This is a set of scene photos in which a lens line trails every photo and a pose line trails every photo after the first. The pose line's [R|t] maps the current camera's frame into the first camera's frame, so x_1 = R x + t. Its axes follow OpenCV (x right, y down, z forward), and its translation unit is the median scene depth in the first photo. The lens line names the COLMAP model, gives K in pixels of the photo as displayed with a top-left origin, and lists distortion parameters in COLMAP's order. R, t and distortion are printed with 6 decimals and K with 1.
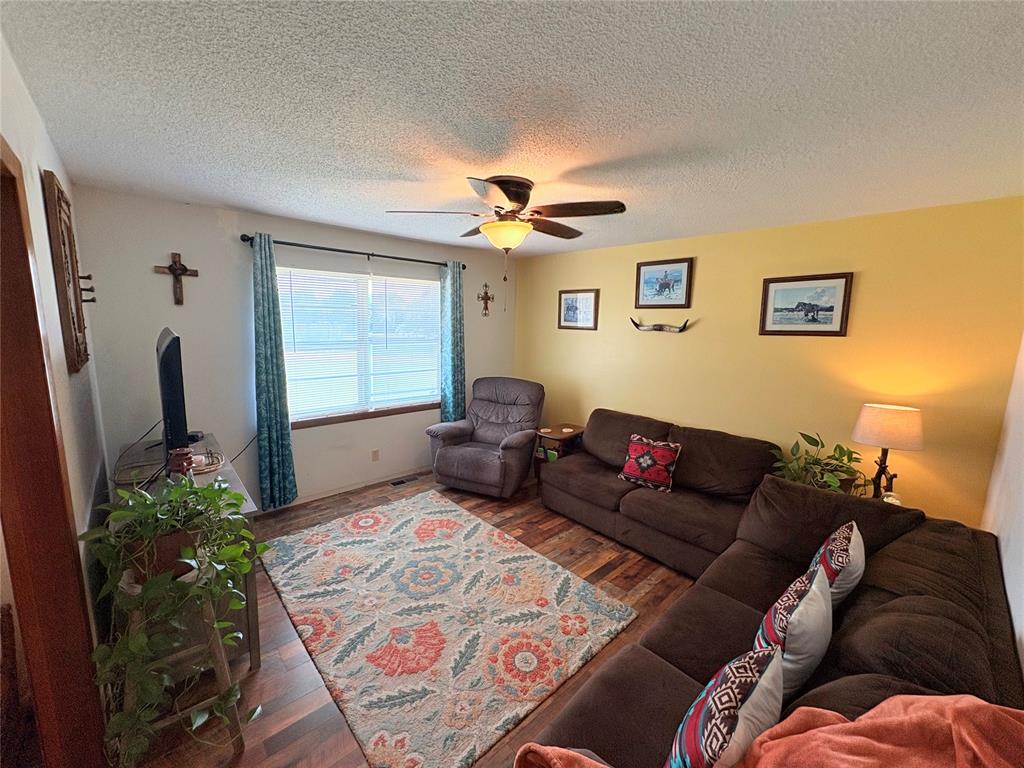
lens RADIAL K [[405.1, 0, 512.0], [0, 405.1, 384.0], [0, 0, 1]] dist [-0.000309, -0.000065]
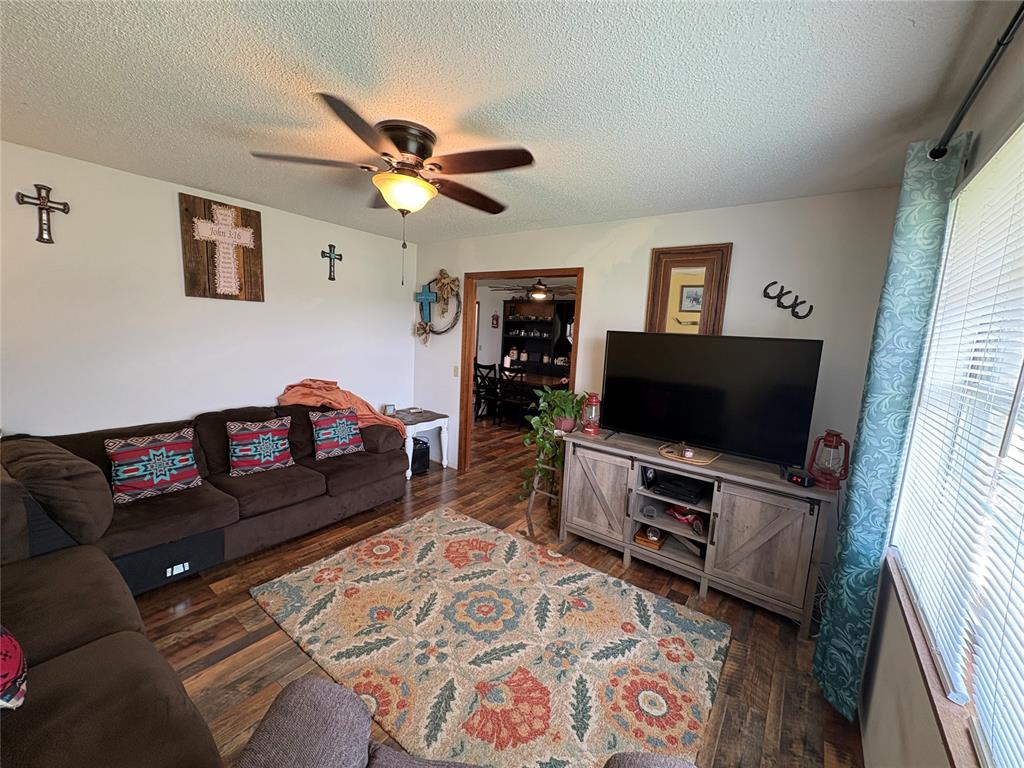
lens RADIAL K [[405.1, 0, 512.0], [0, 405.1, 384.0], [0, 0, 1]] dist [-0.000309, -0.000065]
pose [[-0.980013, -0.053601, -0.191578, -0.083595], [-0.106813, 0.954208, 0.279425, -0.224085], [0.167828, 0.294303, -0.940861, 1.747507]]
